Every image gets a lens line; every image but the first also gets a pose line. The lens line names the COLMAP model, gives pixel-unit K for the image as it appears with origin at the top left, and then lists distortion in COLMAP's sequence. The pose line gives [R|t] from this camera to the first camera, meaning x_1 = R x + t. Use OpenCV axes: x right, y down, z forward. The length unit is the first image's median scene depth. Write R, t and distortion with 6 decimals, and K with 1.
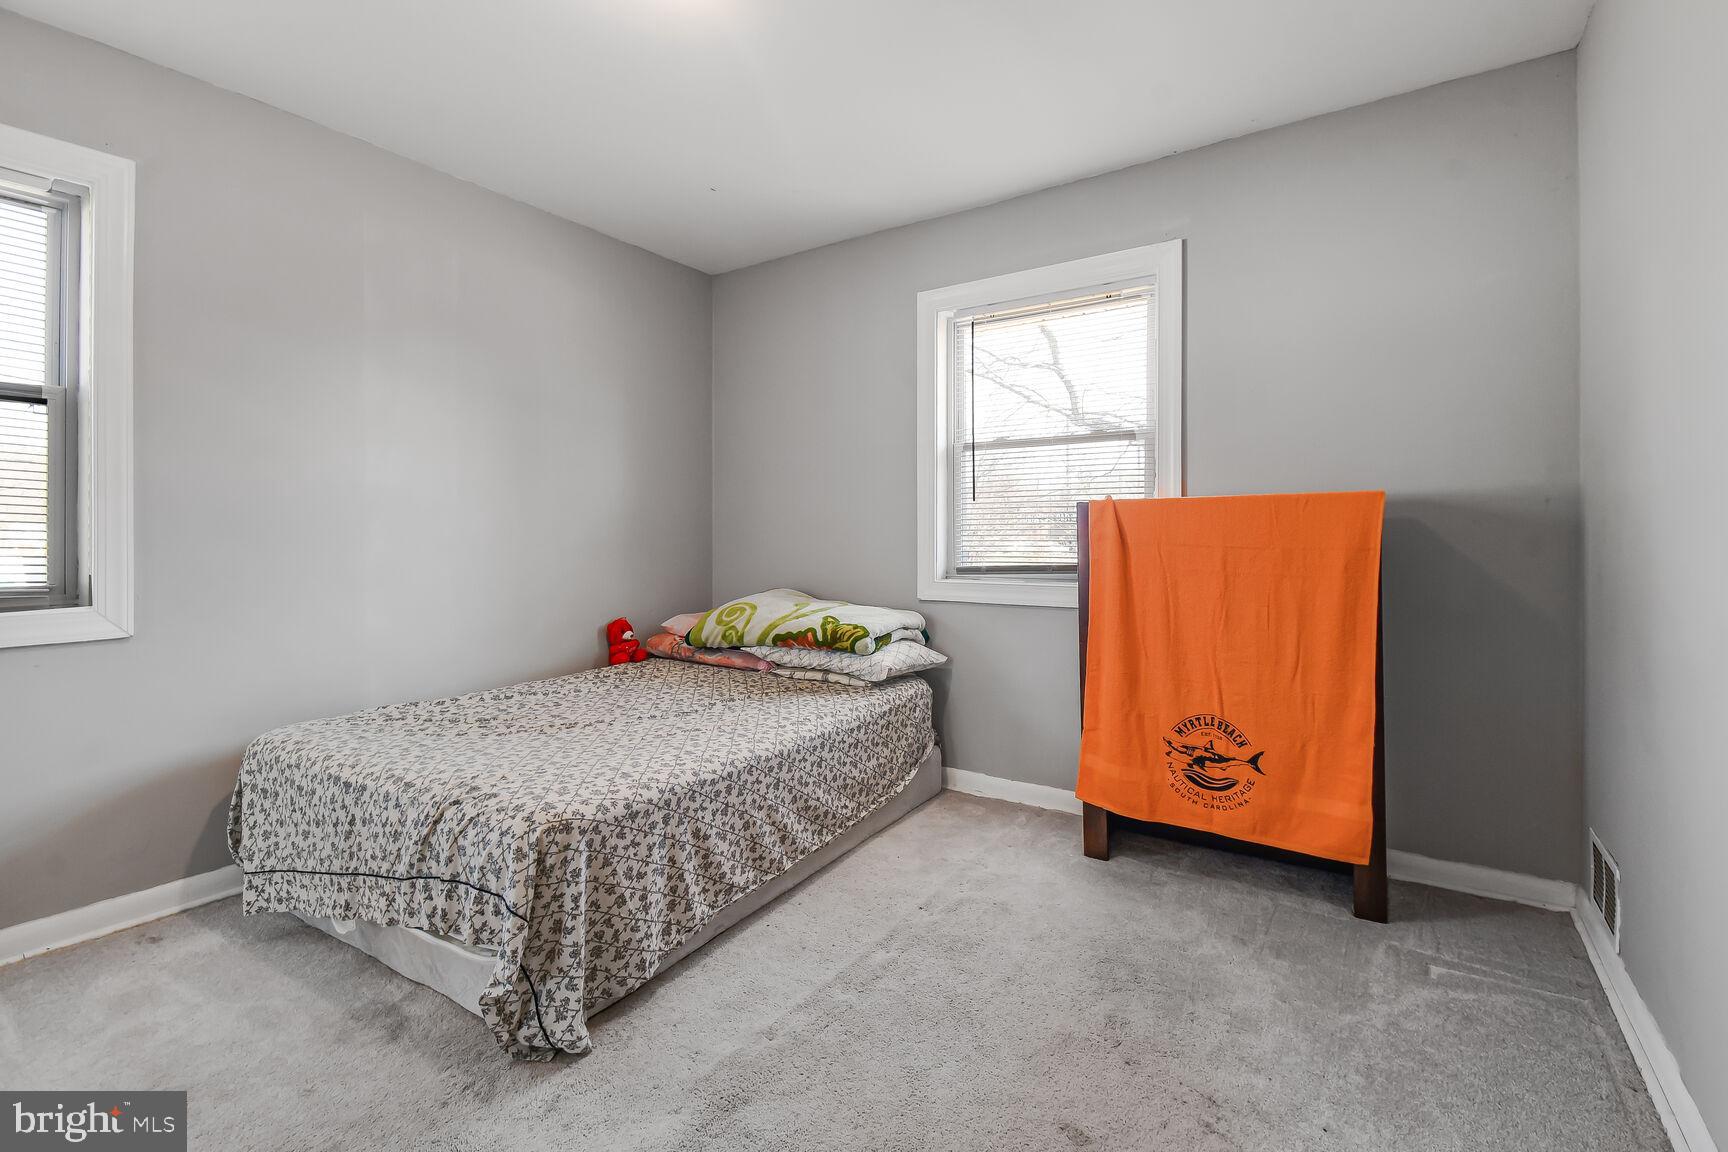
lens RADIAL K [[786.1, 0, 880.5], [0, 786.1, 530.3], [0, 0, 1]] dist [-0.028448, -0.002426]
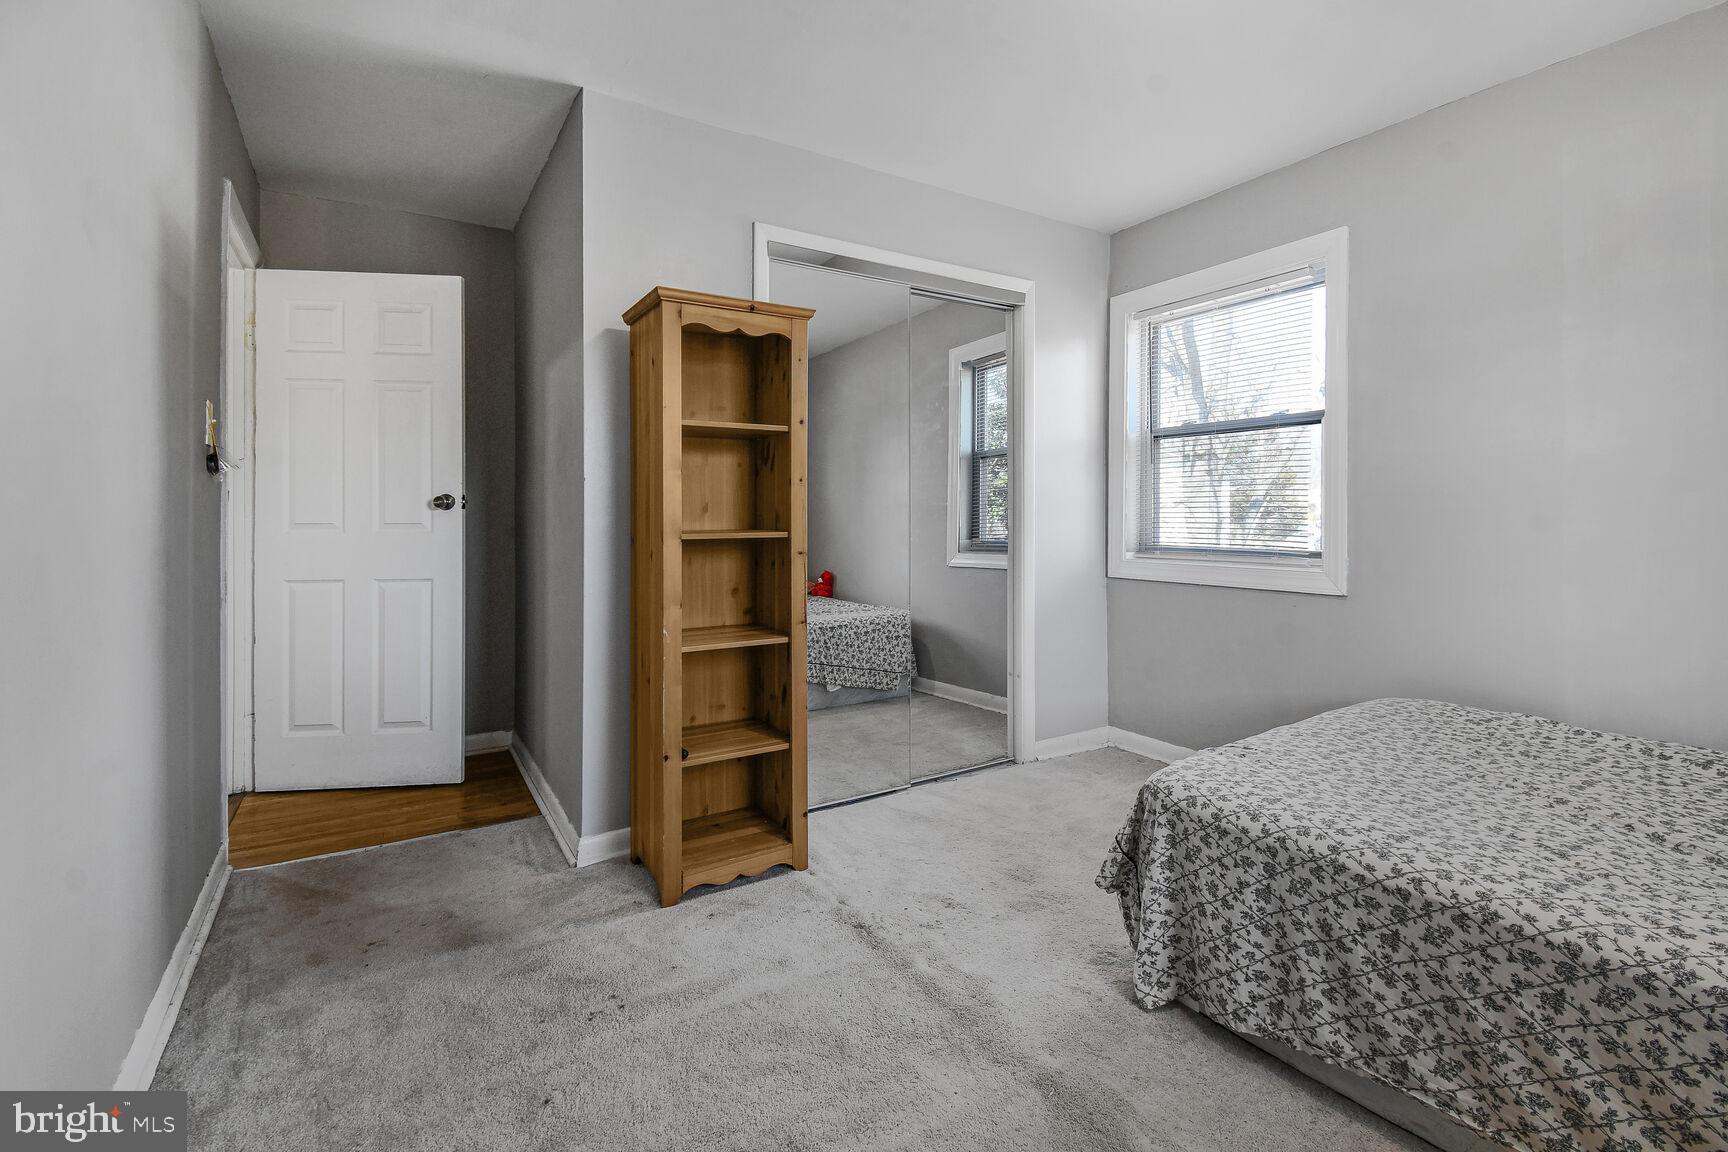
lens RADIAL K [[786.1, 0, 876.8], [0, 786.1, 510.8], [0, 0, 1]] dist [-0.028448, -0.002426]
pose [[-0.432858, 0.001603, -0.901461, 0.574472], [-0.000924, 0.999997, 0.002222, -0.005341], [0.901462, 0.001795, -0.432855, 0.890629]]
